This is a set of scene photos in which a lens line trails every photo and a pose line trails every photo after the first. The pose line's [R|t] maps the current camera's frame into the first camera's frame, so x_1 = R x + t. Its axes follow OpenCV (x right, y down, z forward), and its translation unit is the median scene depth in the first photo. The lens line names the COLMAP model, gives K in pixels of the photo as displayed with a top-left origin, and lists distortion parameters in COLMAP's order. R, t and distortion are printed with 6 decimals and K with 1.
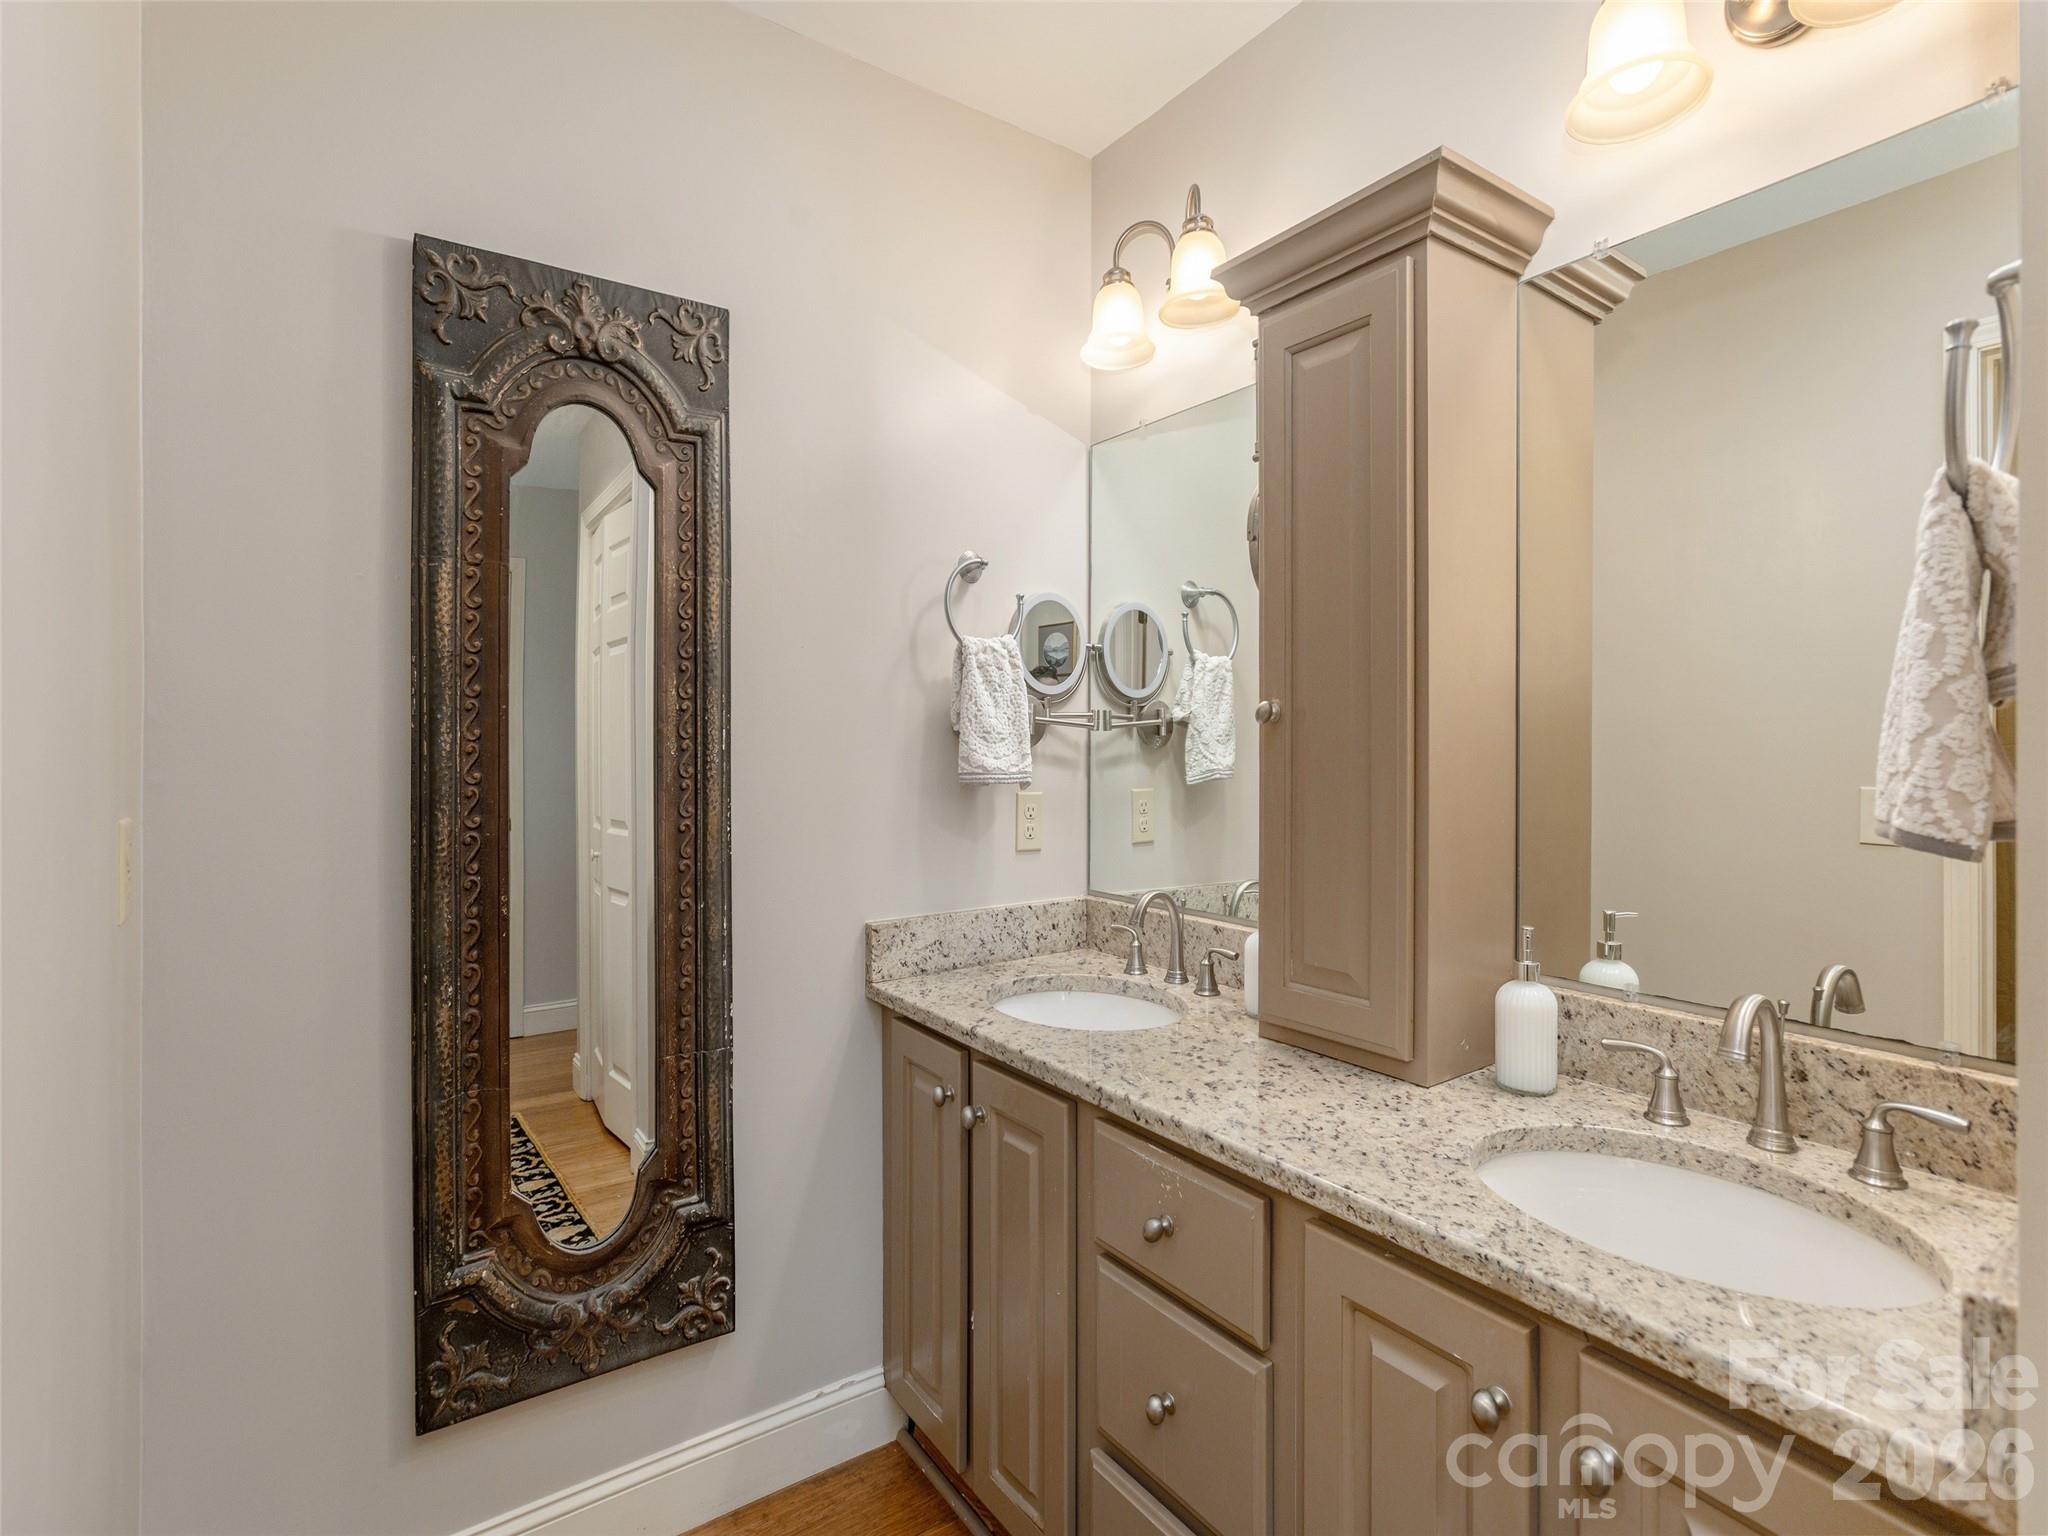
lens RADIAL K [[1020.7, 0, 1021.0], [0, 1020.7, 754.0], [0, 0, 1]] dist [-0.031294, 0.041773]
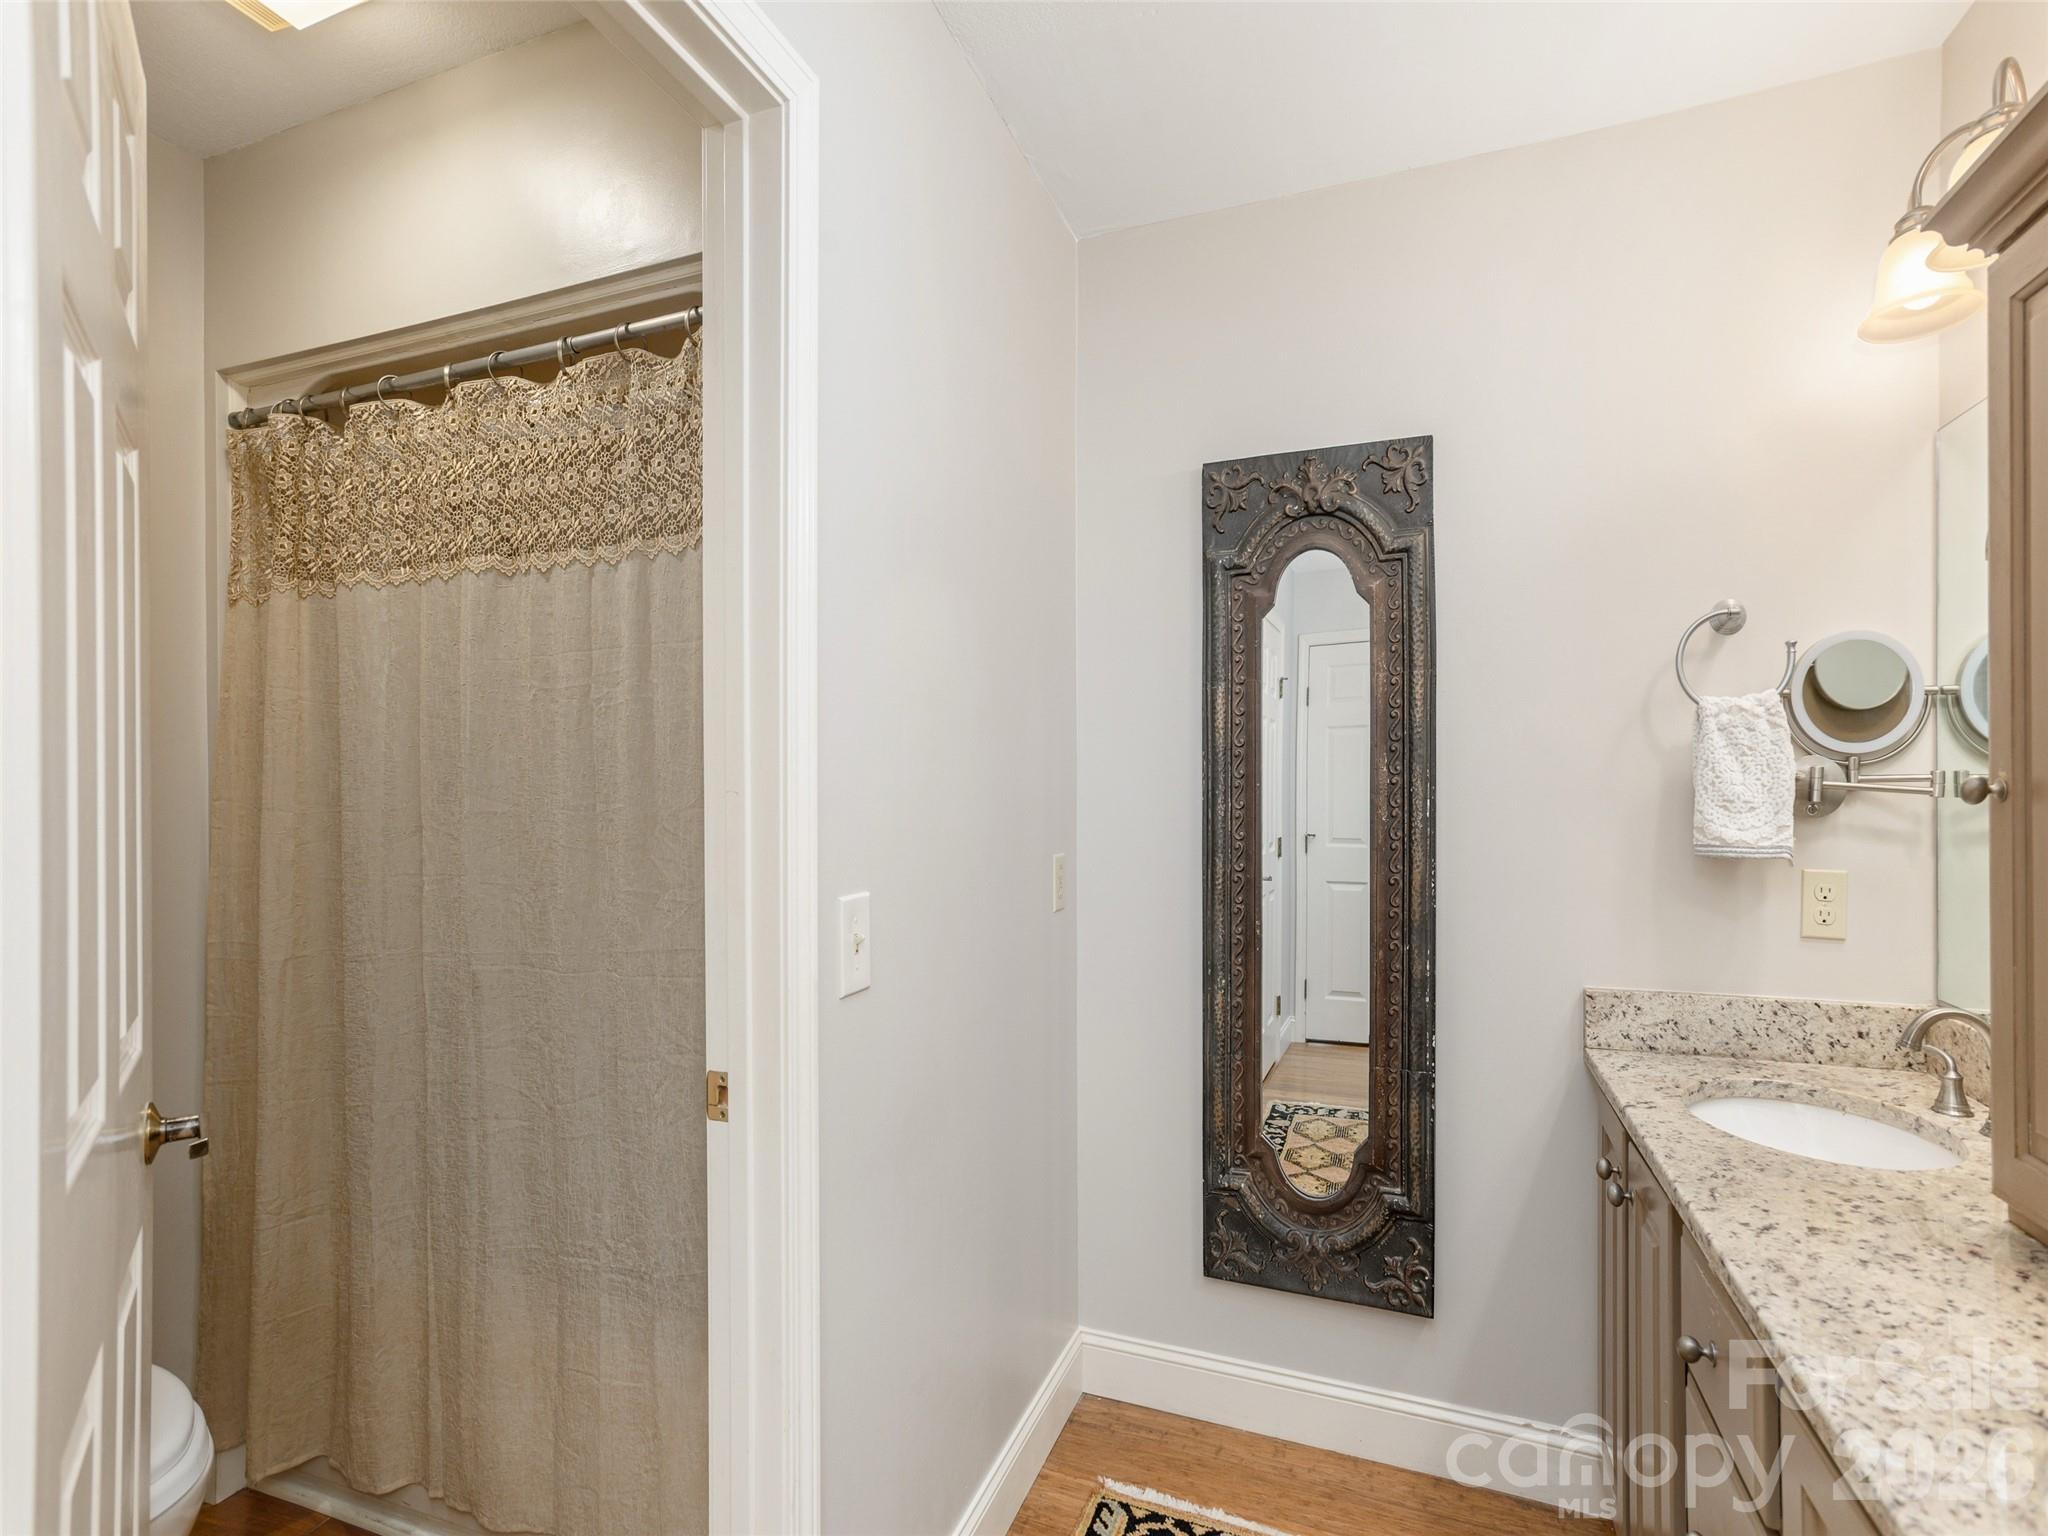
lens RADIAL K [[989.5, 0, 1023.5], [0, 989.5, 809.9], [0, 0, 1]] dist [-0.001503, 0.036221]
pose [[0.560288, 0.014891, -0.828164, 0.395811], [0.000794, 0.999828, 0.018515, -0.034392], [0.828298, -0.011031, 0.560180, -0.018741]]
